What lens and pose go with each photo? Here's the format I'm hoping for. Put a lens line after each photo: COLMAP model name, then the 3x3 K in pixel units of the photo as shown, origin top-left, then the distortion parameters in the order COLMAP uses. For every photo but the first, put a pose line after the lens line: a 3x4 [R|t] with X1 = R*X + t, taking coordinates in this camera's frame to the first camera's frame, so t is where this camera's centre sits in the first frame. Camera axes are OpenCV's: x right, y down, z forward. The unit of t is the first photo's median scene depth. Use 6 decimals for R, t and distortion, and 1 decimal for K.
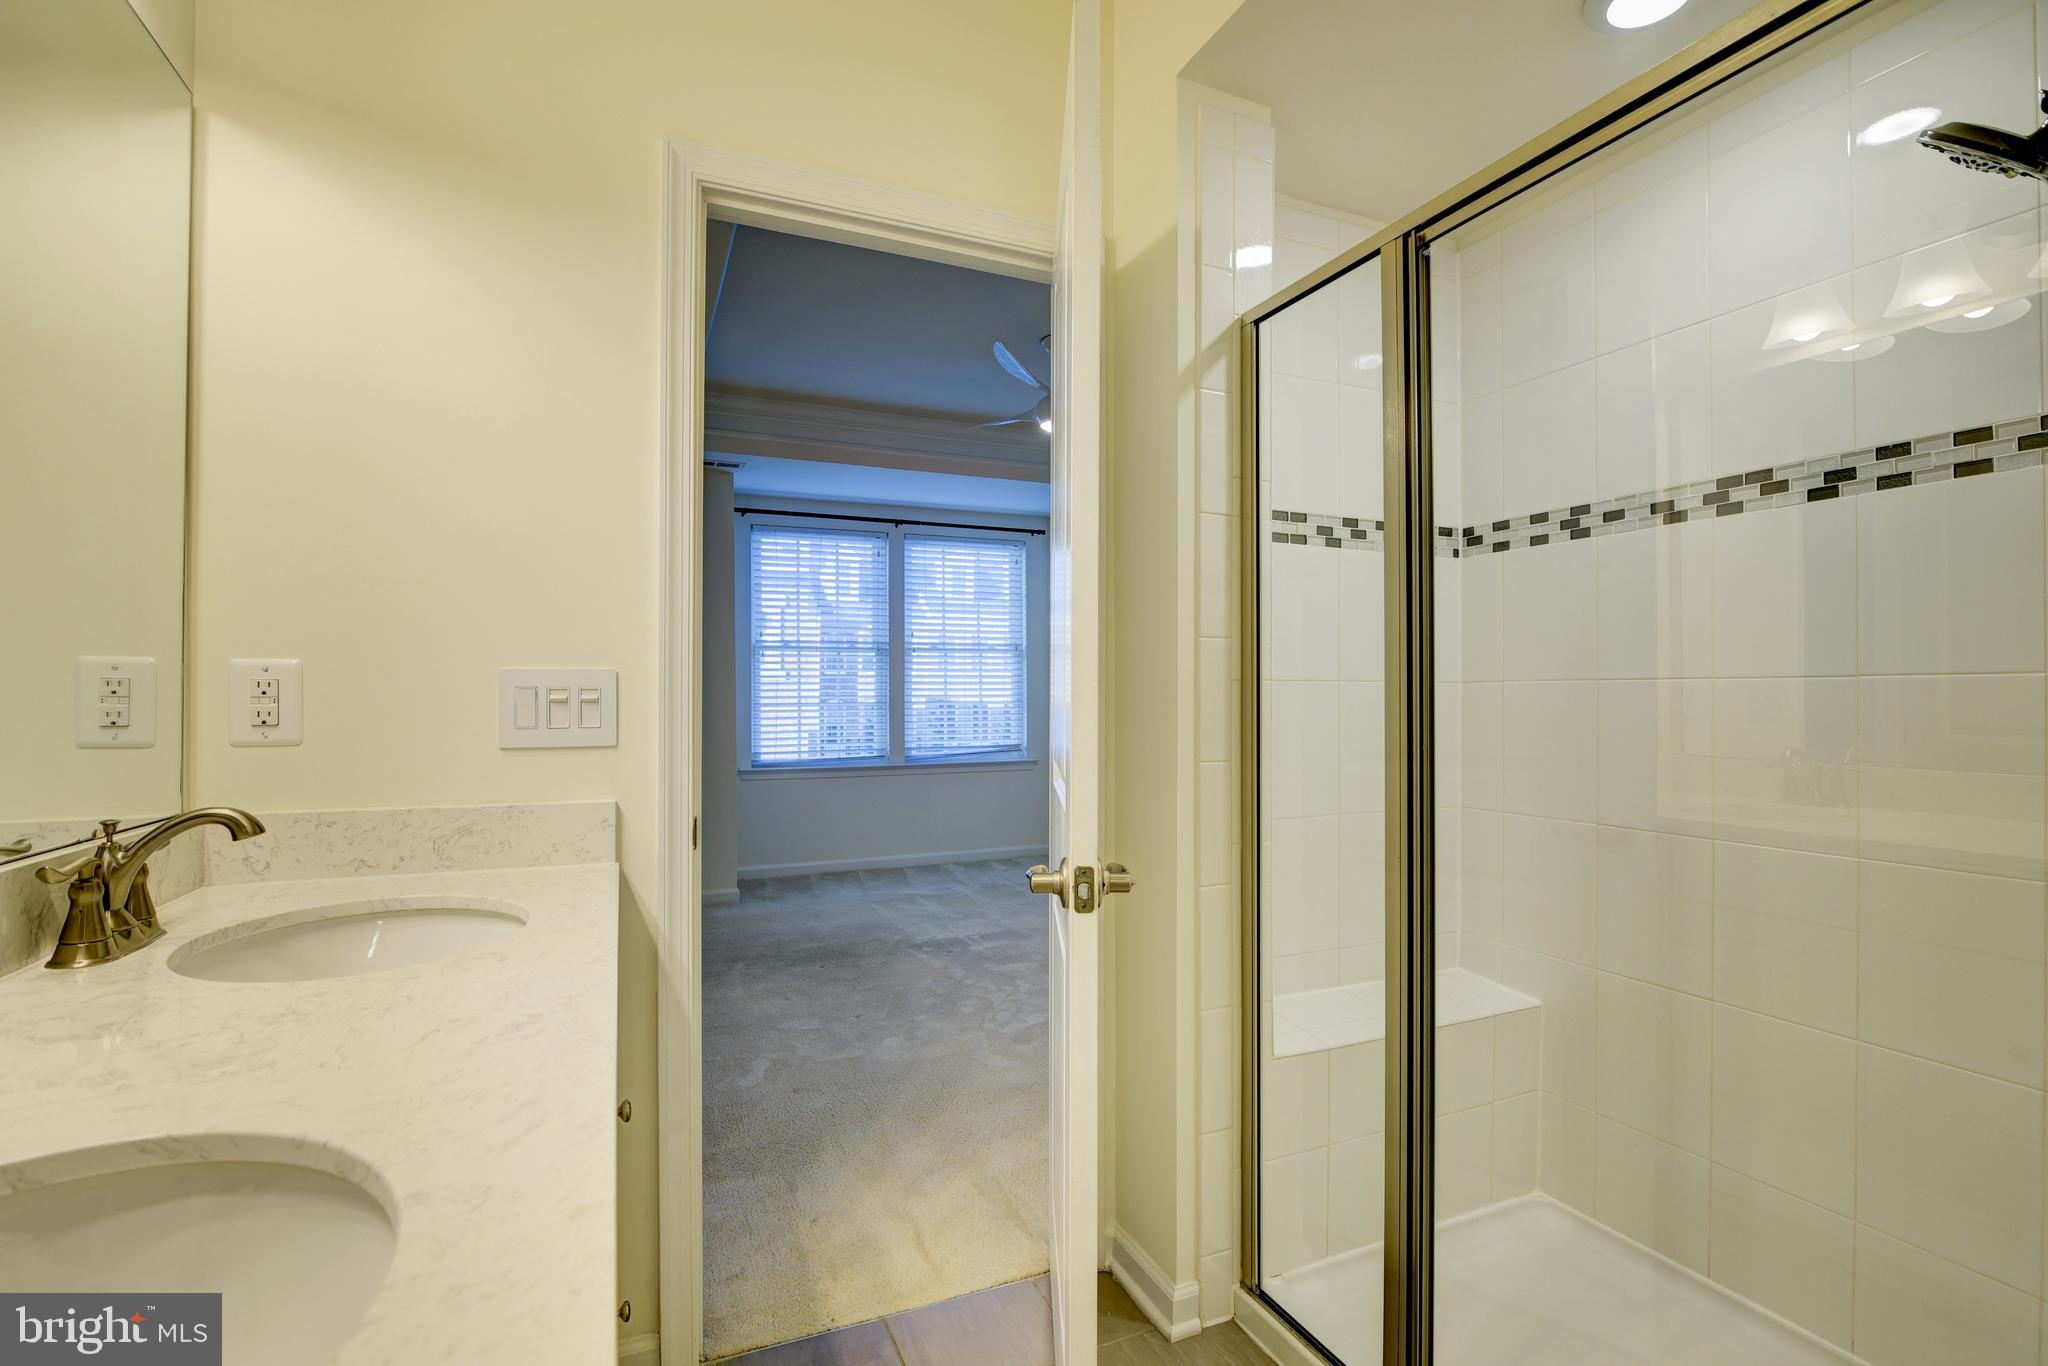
lens RADIAL K [[937.9, 0, 1020.9], [0, 937.9, 693.0], [0, 0, 1]] dist [-0.023099, 0.002613]
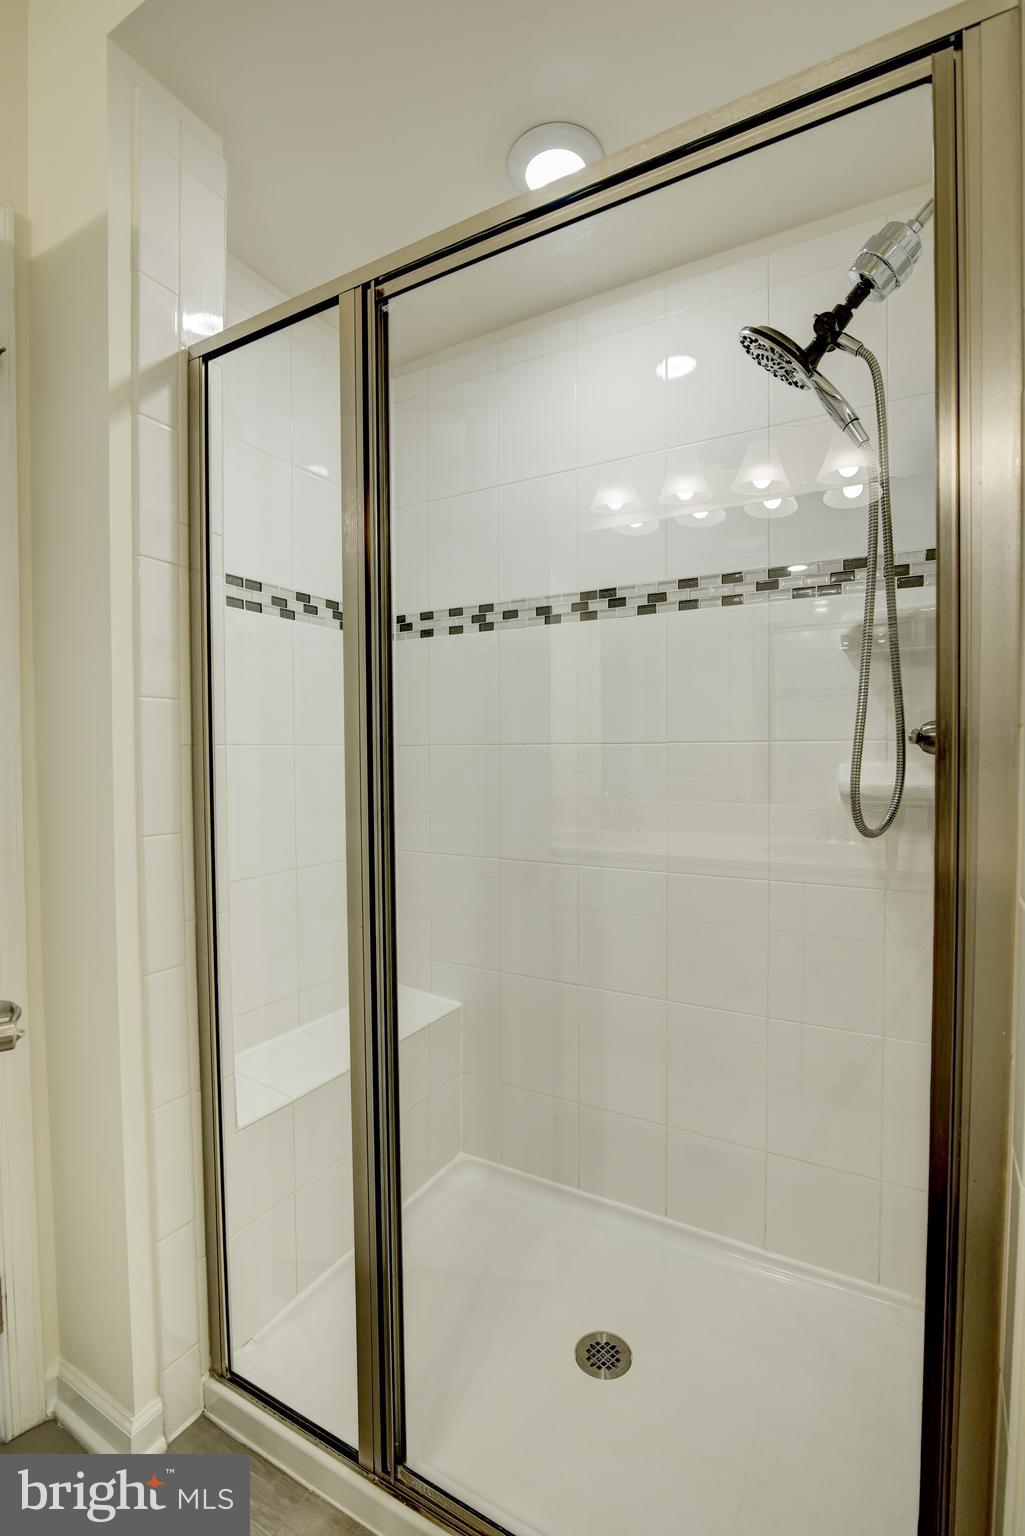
lens RADIAL K [[703.4, 0, 520.5], [0, 703.4, 770.8], [0, 0, 1]] dist [-0.023099, 0.002613]
pose [[0.797903, -0.021460, 0.602403, 0.076445], [0.004702, 0.999557, 0.029380, -0.007064], [-0.602767, -0.020610, 0.797651, 0.248517]]
